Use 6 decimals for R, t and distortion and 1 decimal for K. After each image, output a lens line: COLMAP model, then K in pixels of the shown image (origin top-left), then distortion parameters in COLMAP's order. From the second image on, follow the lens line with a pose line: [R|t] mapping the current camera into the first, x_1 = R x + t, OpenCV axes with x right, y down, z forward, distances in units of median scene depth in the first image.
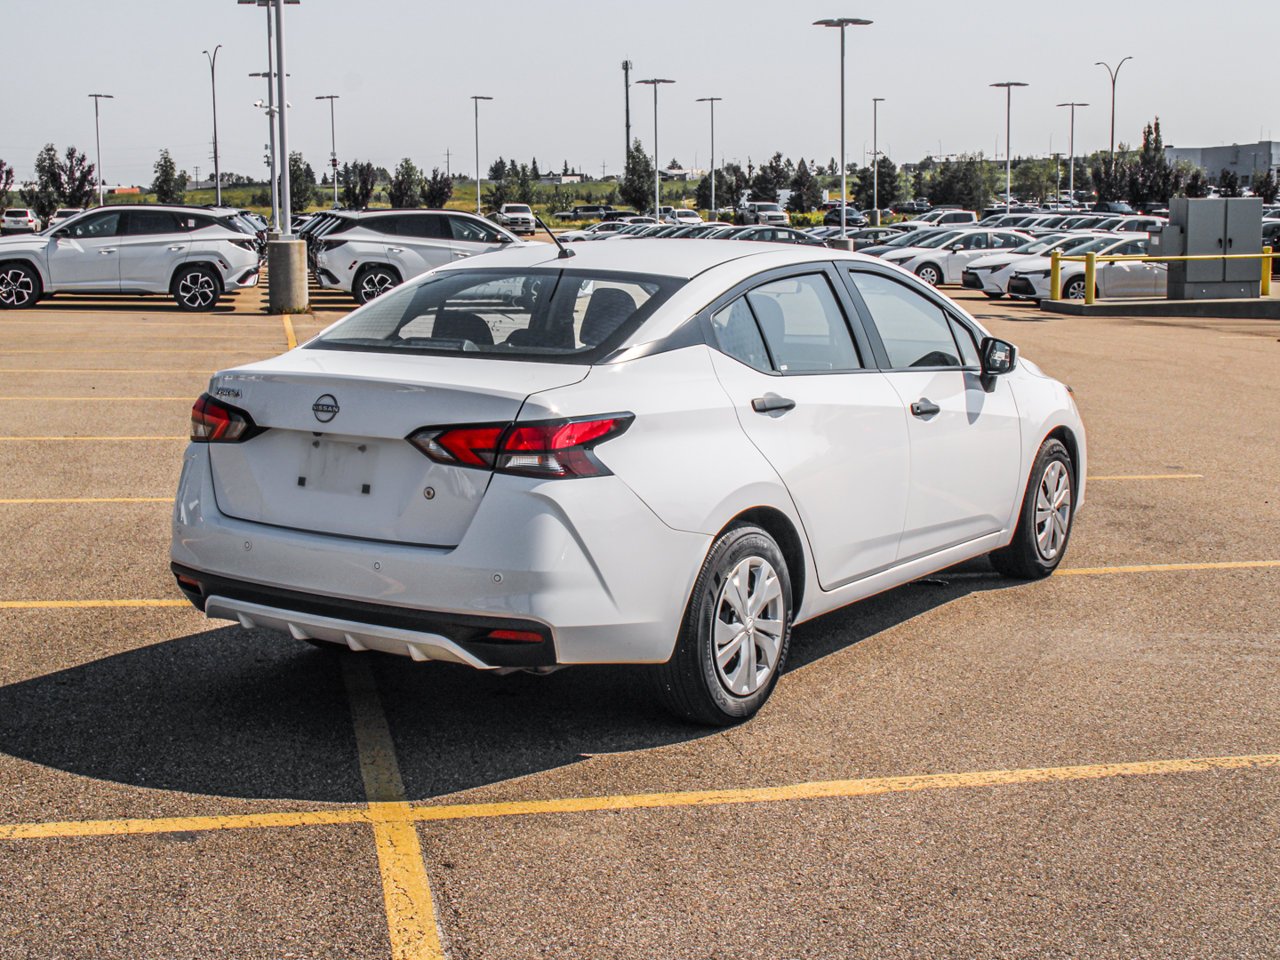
lens RADIAL K [[1755.7, 0, 586.3], [0, 1755.7, 478.9], [0, 0, 1]] dist [-0.023175, 0.014825]
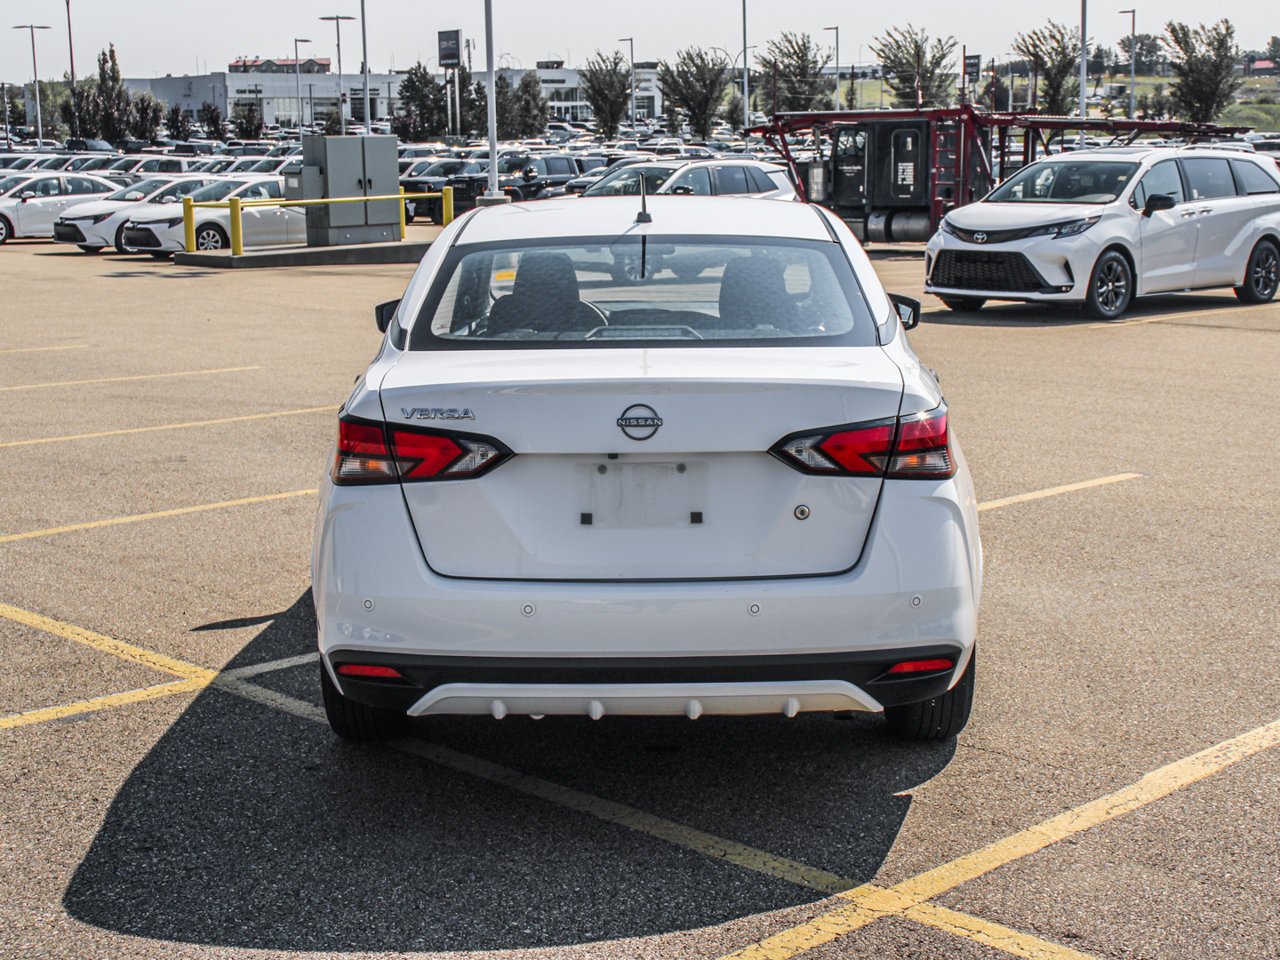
lens RADIAL K [[1966.1, 0, 660.7], [0, 1966.1, 478.0], [0, 0, 1]] dist [-0.026730, 0.233655]
pose [[0.822637, -0.102080, 0.559329, -0.109940], [0.094080, 0.994629, 0.043156, -0.009053], [-0.560730, 0.017120, 0.827822, 0.045475]]
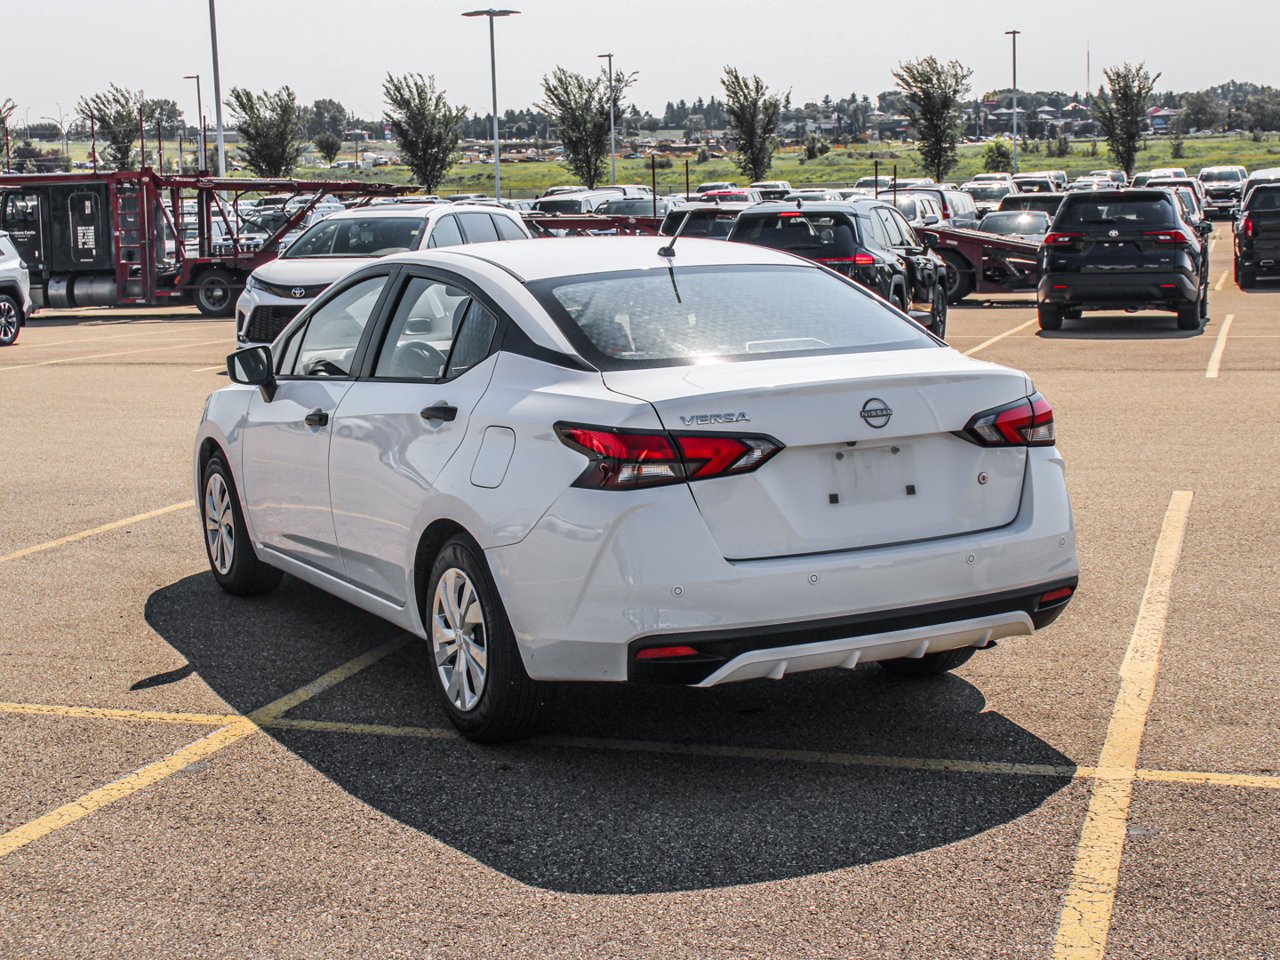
lens RADIAL K [[1966.1, 0, 660.7], [0, 1966.1, 478.0], [0, 0, 1]] dist [-0.026730, 0.233655]
pose [[0.461089, -0.139035, 0.876394, -0.195451], [0.158066, 0.984722, 0.073059, -0.017496], [-0.873162, 0.104841, 0.476021, 0.103751]]
